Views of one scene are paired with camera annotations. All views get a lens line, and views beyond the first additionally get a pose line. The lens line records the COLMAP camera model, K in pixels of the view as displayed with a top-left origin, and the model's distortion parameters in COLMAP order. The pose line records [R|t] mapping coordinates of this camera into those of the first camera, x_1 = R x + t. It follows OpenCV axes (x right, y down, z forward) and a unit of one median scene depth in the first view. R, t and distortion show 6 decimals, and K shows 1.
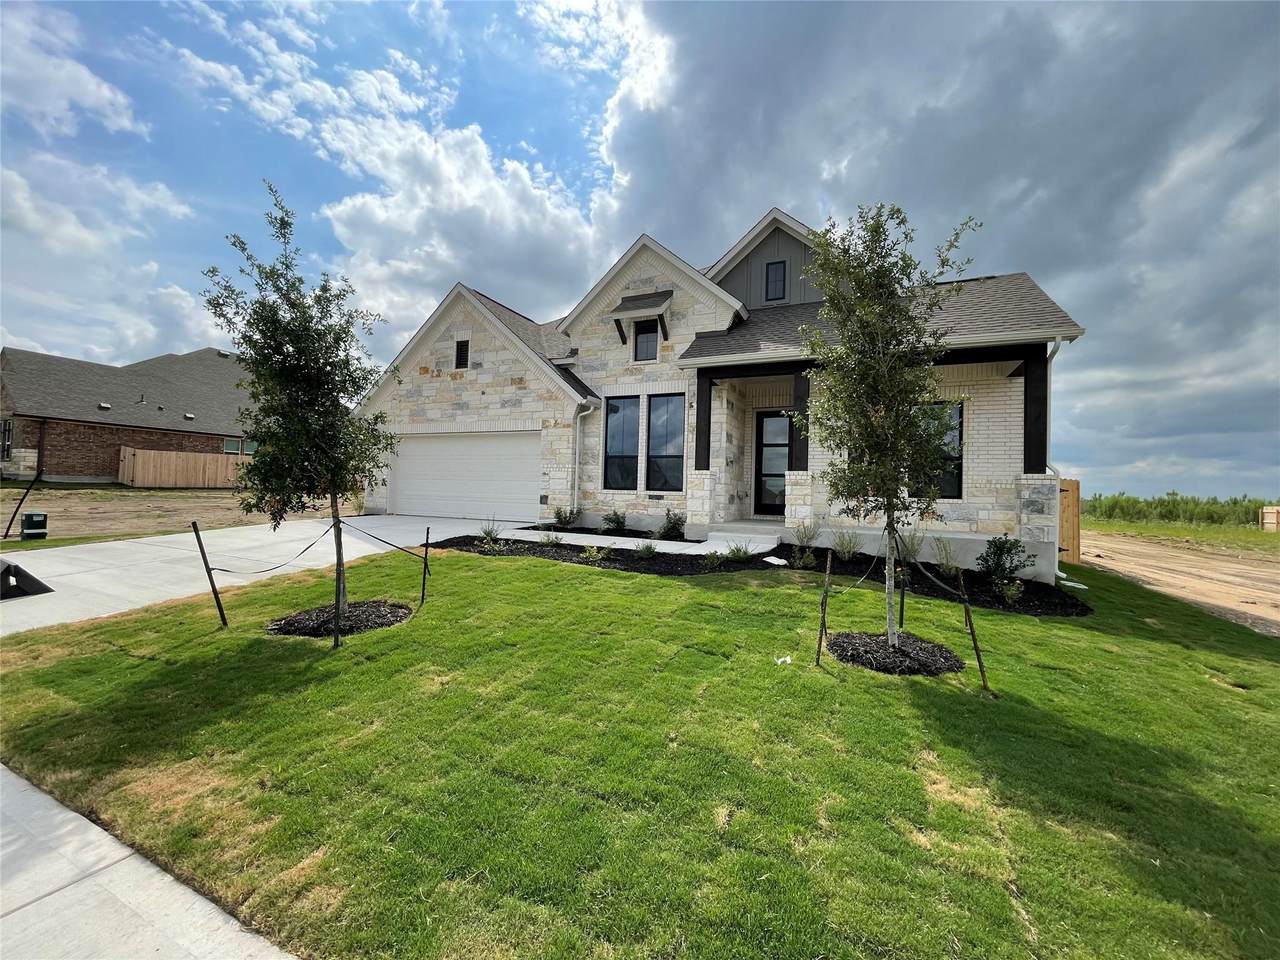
lens RADIAL K [[521.2, 0, 638.4], [0, 521.2, 473.0], [0, 0, 1]] dist [-0.001073, -0.000294]
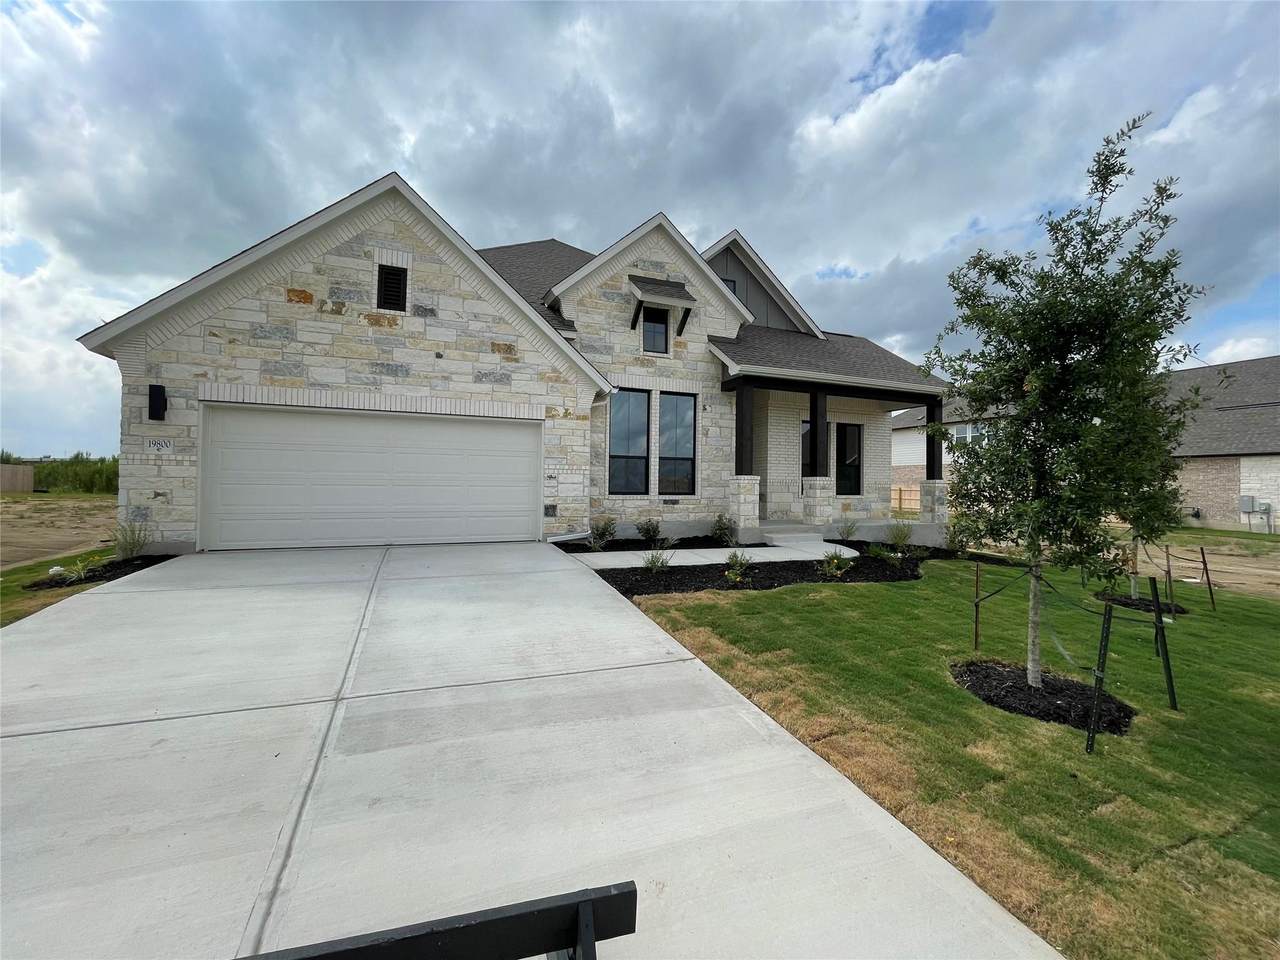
lens RADIAL K [[521.2, 0, 640.0], [0, 521.2, 487.0], [0, 0, 1]] dist [-0.001073, -0.000294]
pose [[0.695510, -0.014979, 0.718360, -0.644634], [-0.009122, 0.999518, 0.029674, -0.007960], [-0.718458, -0.027192, 0.695038, 0.370591]]
